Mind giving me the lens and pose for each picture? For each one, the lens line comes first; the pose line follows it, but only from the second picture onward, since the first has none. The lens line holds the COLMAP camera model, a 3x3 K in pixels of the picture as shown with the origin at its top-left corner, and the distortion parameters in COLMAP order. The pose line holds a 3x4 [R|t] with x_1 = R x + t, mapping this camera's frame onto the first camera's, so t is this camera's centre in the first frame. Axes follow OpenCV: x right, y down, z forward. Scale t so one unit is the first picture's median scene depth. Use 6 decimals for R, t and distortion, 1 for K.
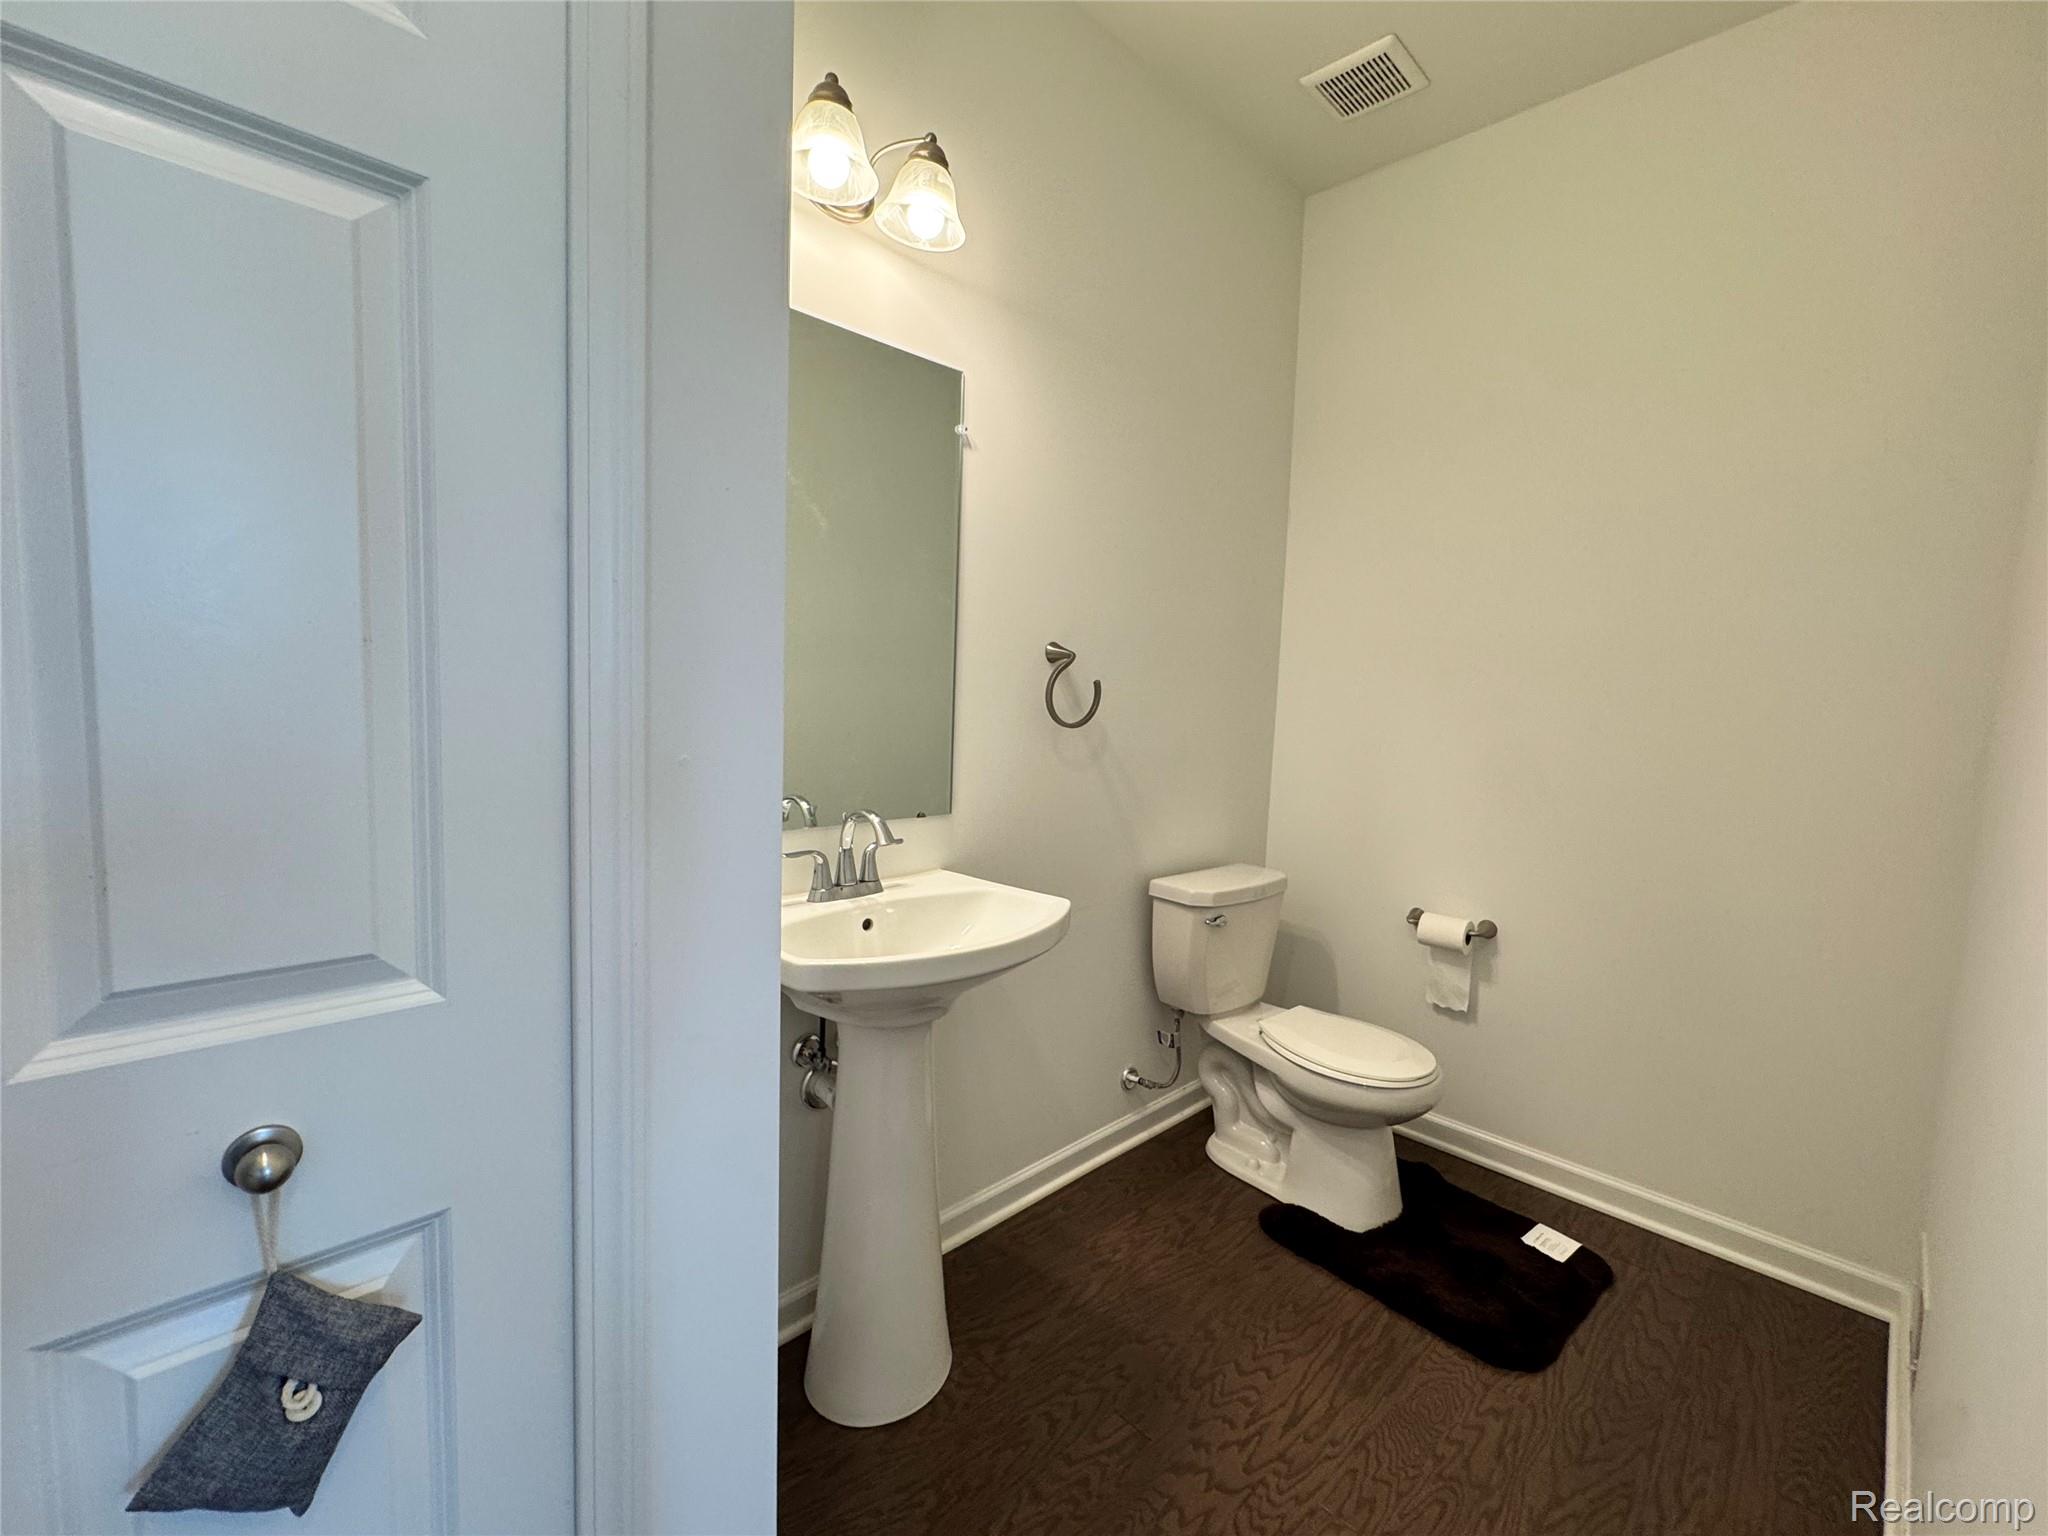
lens RADIAL K [[819.8, 0, 1022.6], [0, 819.8, 768.8], [0, 0, 1]] dist [-0.001227, -0.000156]
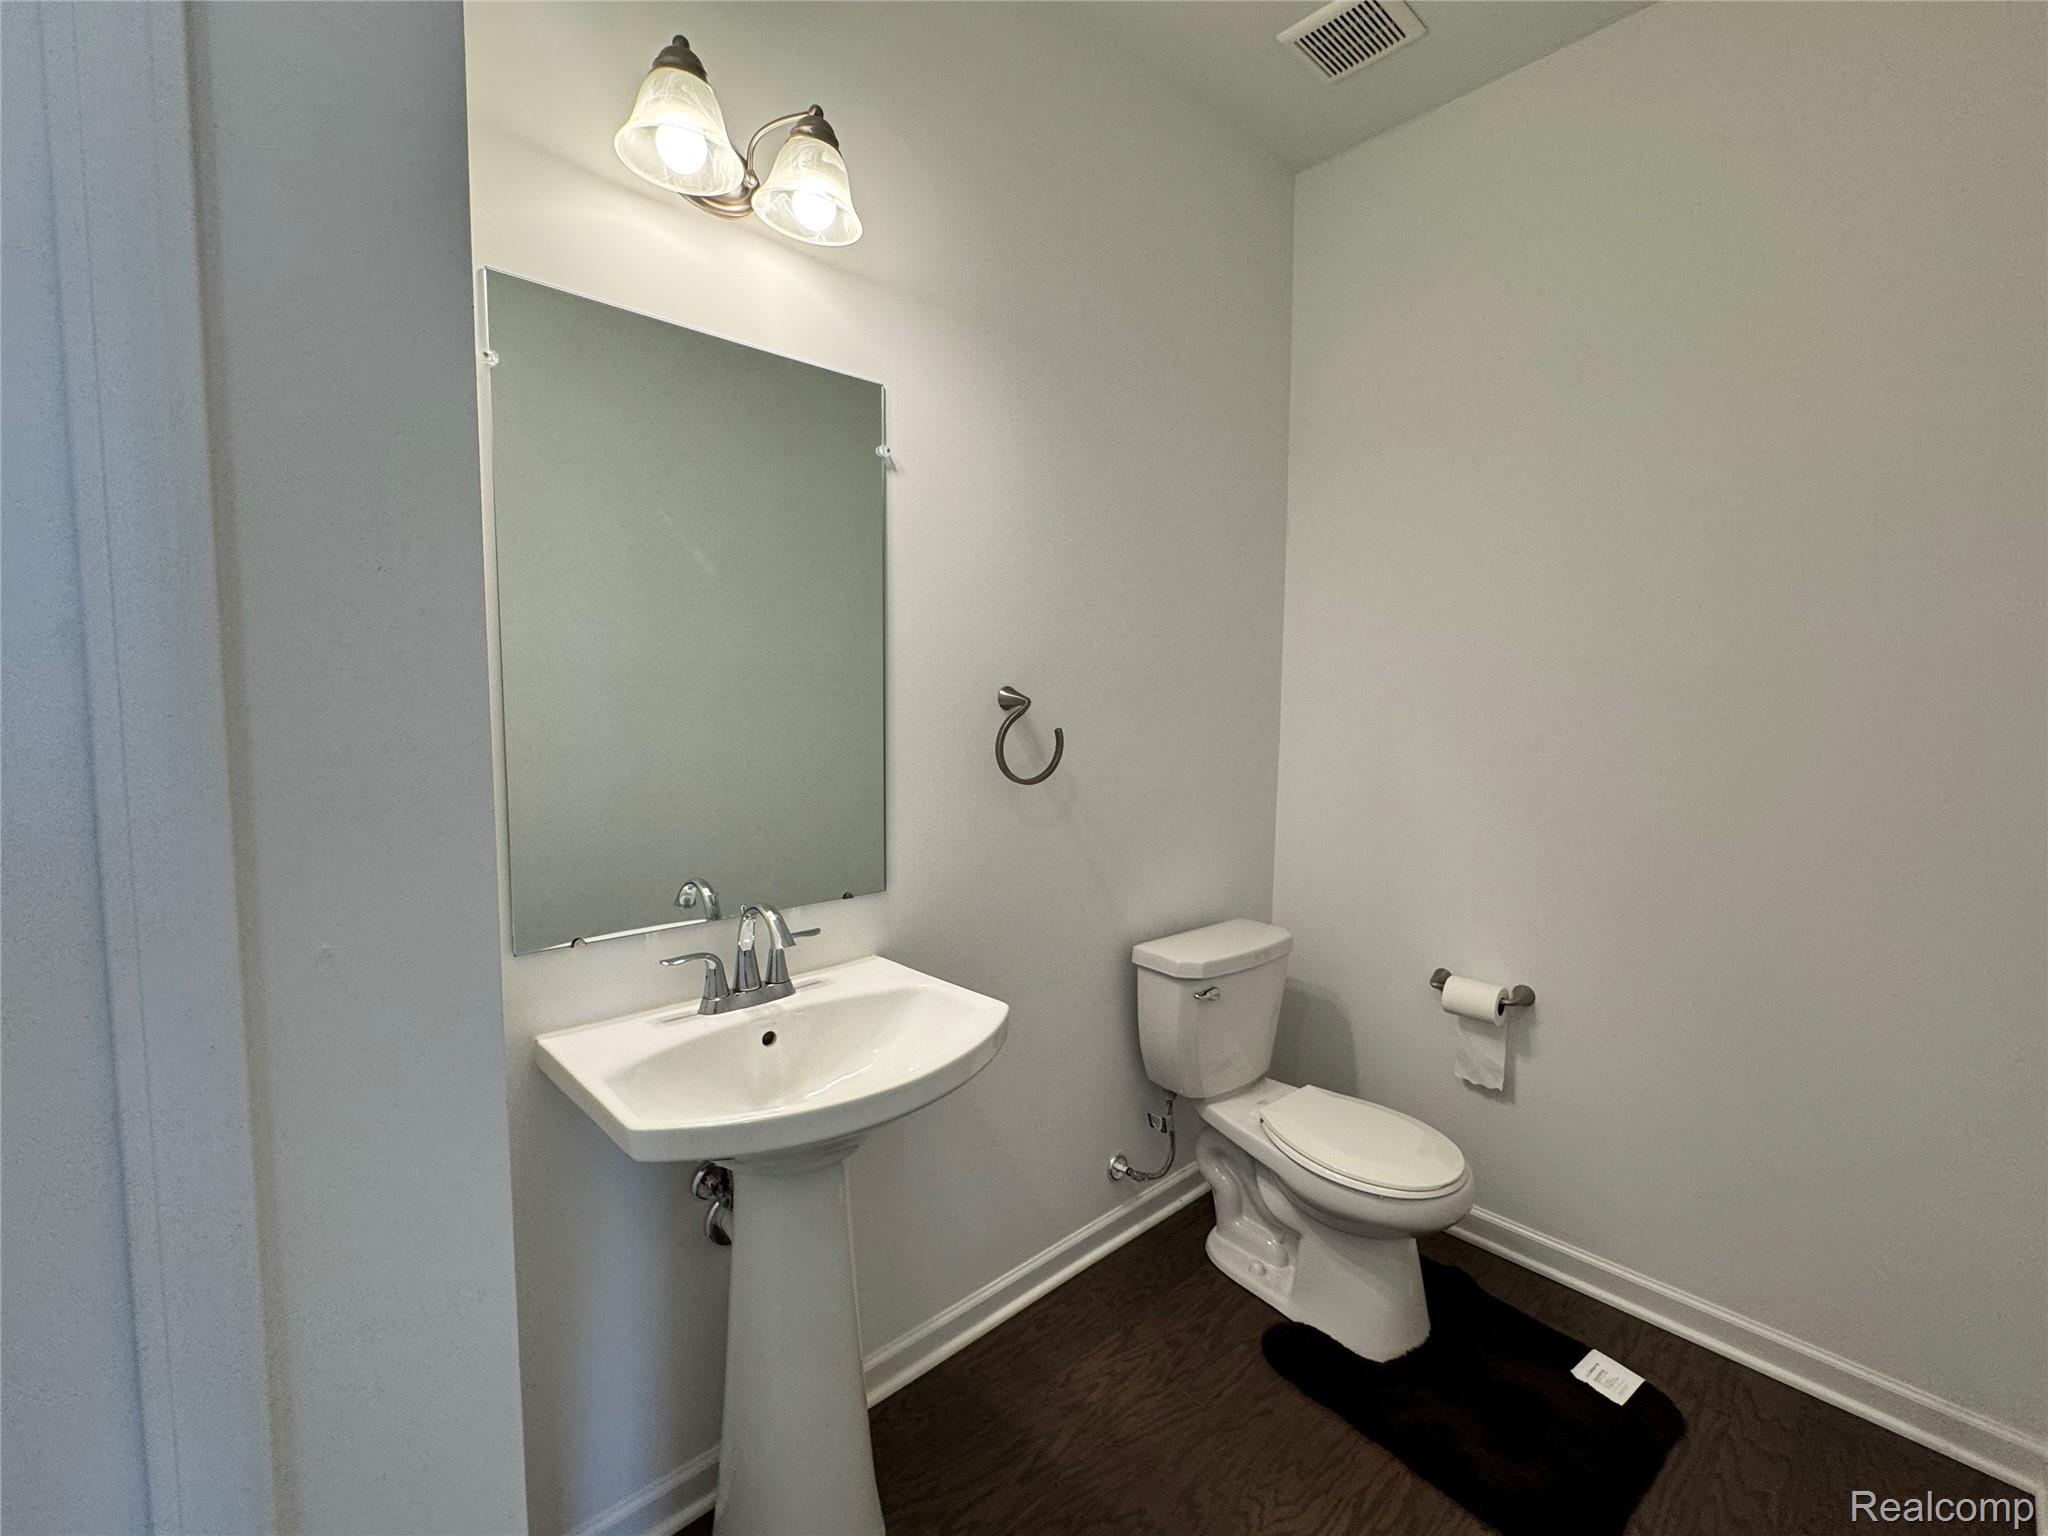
lens RADIAL K [[819.7, 0, 1024.0], [0, 819.7, 768.0], [0, 0, 1]] dist [-0.003755, 0.000524]
pose [[0.998954, -0.023117, -0.039447, 0.088203], [0.022856, 0.999714, -0.007043, -0.060482], [0.039598, 0.006134, 0.999197, 0.124729]]
